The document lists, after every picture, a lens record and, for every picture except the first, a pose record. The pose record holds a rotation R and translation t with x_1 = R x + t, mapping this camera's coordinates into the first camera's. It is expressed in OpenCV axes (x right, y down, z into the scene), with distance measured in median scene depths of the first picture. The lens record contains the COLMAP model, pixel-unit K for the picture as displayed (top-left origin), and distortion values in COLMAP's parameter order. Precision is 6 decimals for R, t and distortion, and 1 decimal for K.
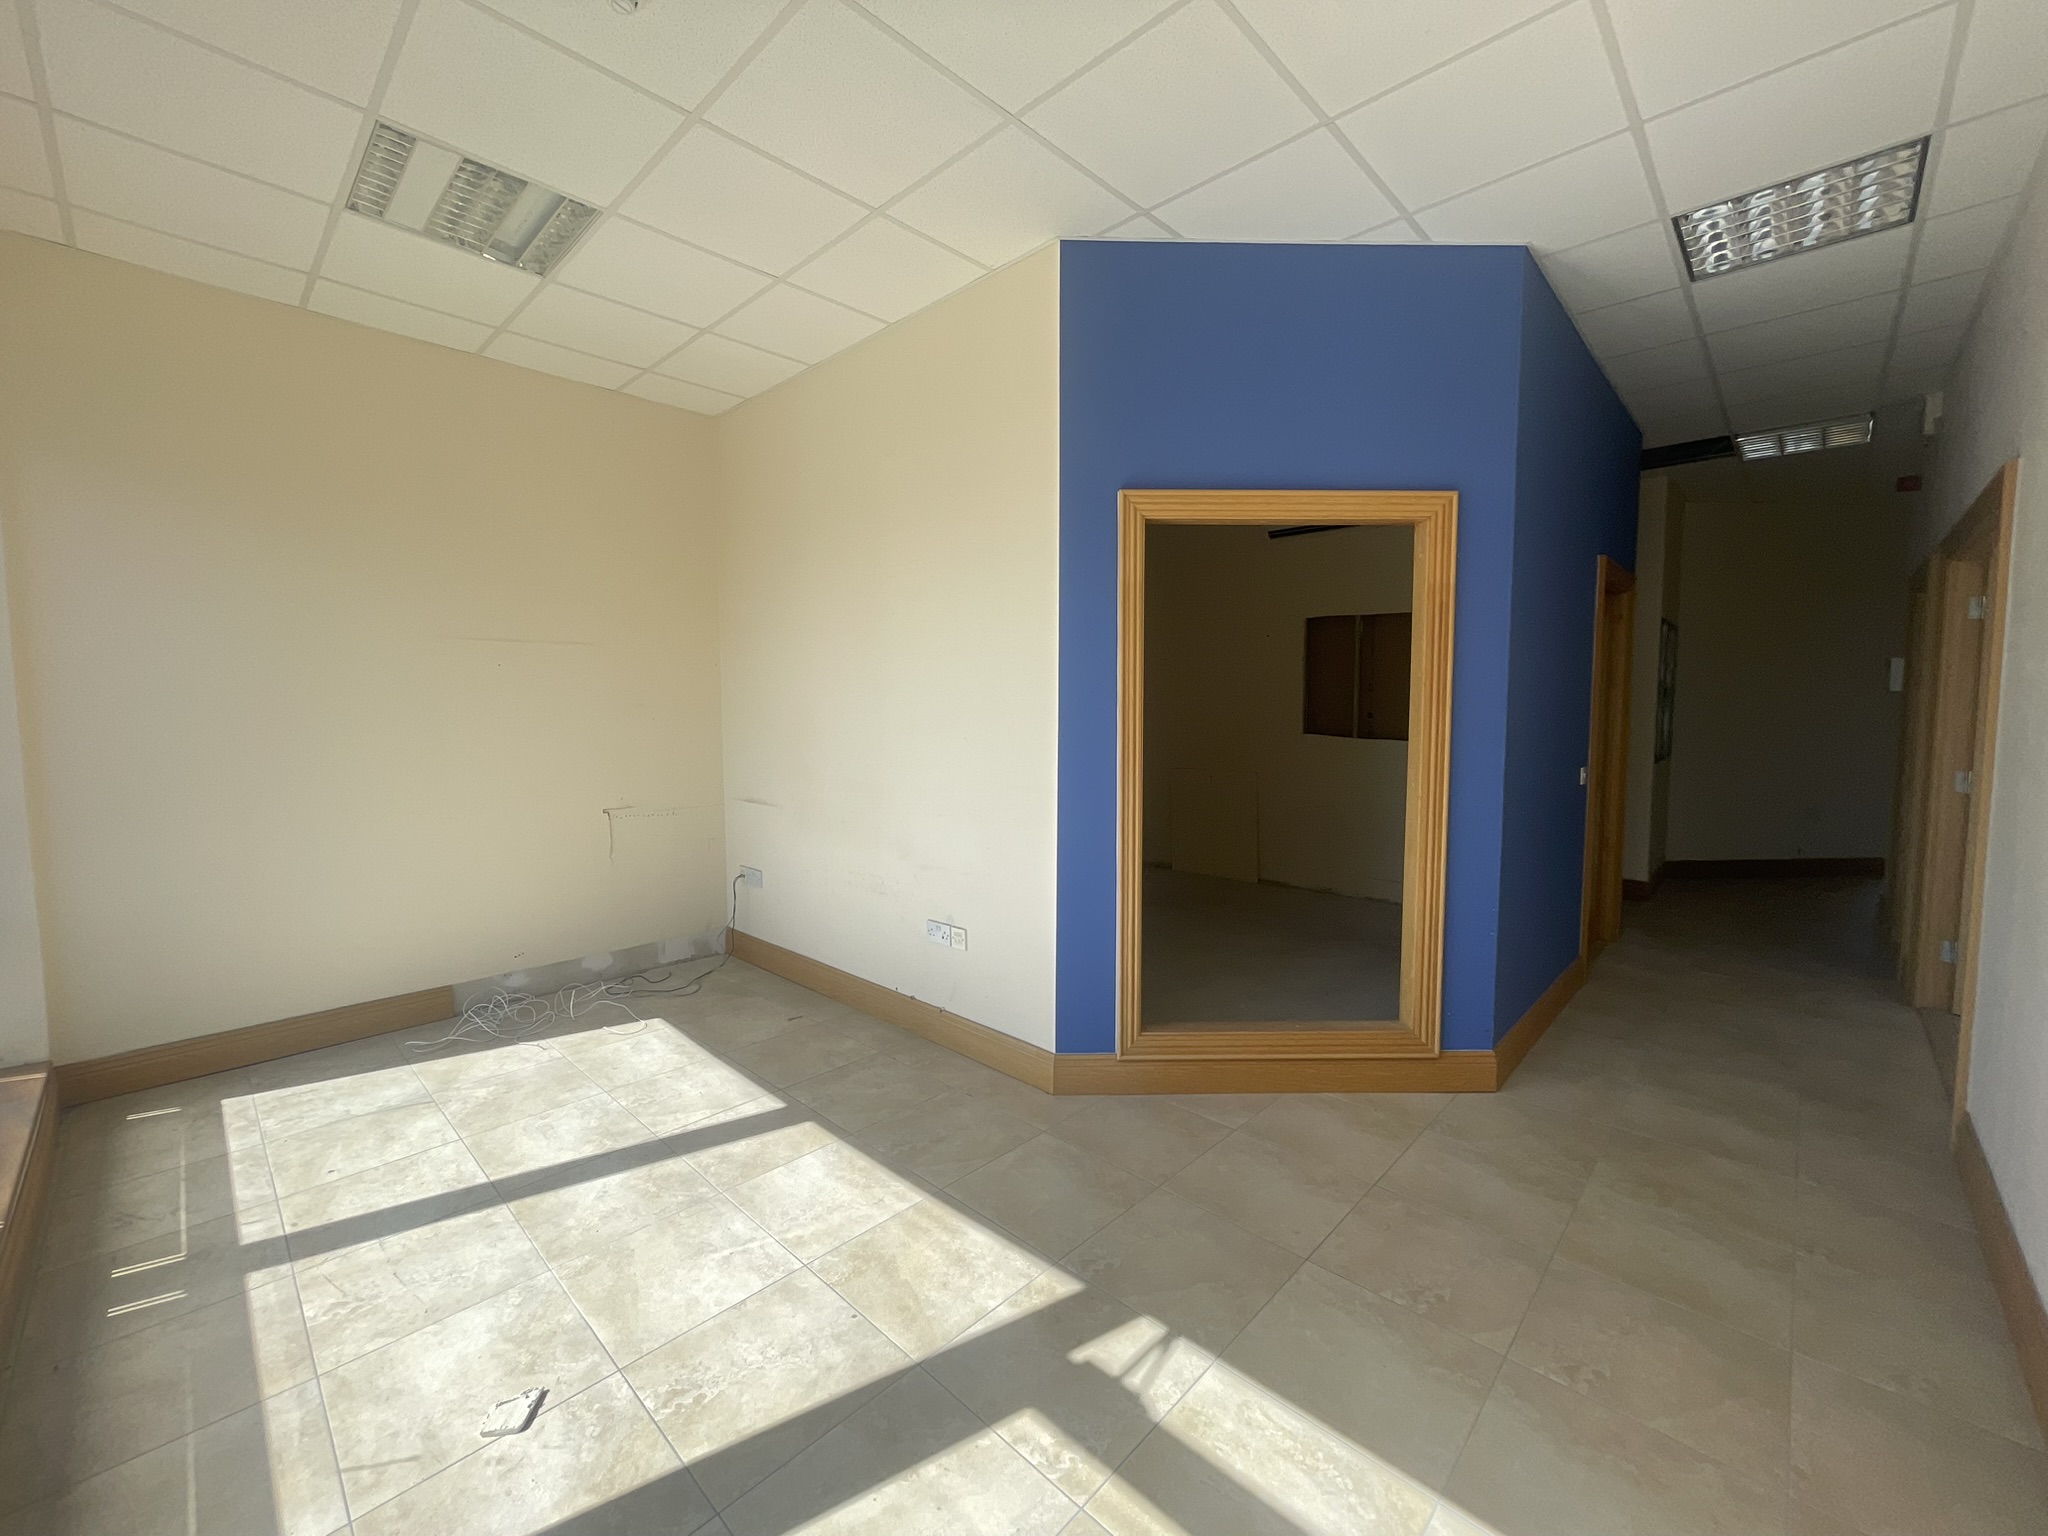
lens RADIAL K [[821.3, 0, 1023.3], [0, 821.3, 766.4], [0, 0, 1]] dist [-0.004991, 0.000767]
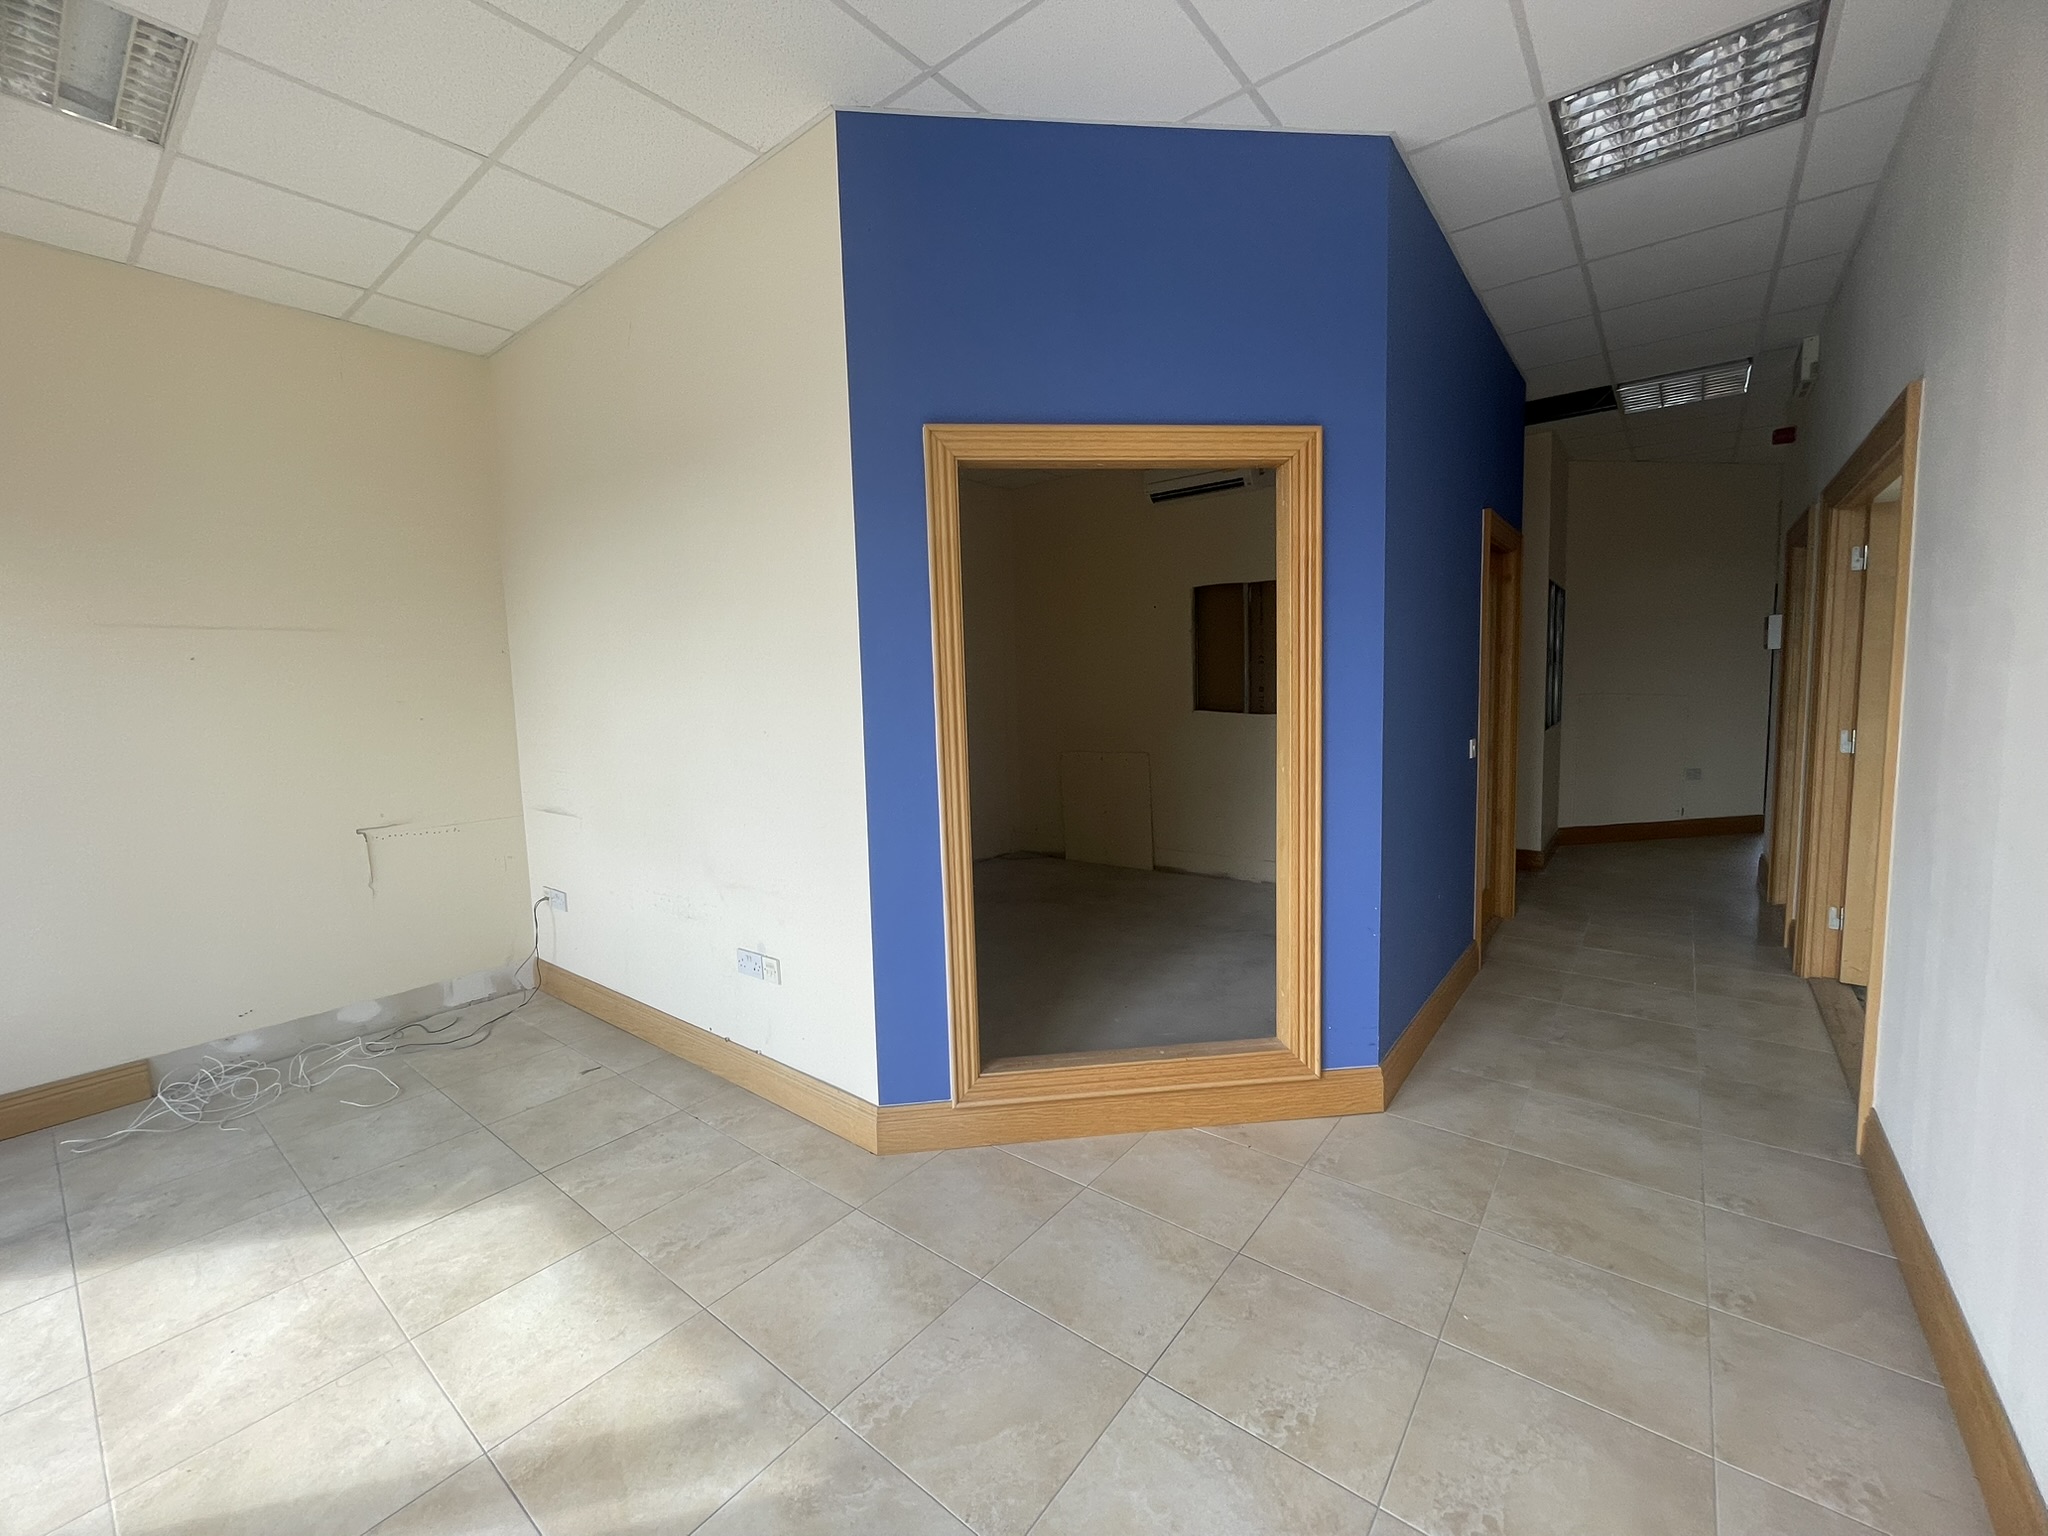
lens RADIAL K [[821.3, 0, 1027.1], [0, 821.3, 764.8], [0, 0, 1]] dist [-0.004991, 0.000767]
pose [[0.995208, -0.037131, 0.090461, 0.127670], [0.035142, 0.999106, 0.023487, -0.012273], [-0.091252, -0.020196, 0.995623, 0.160517]]
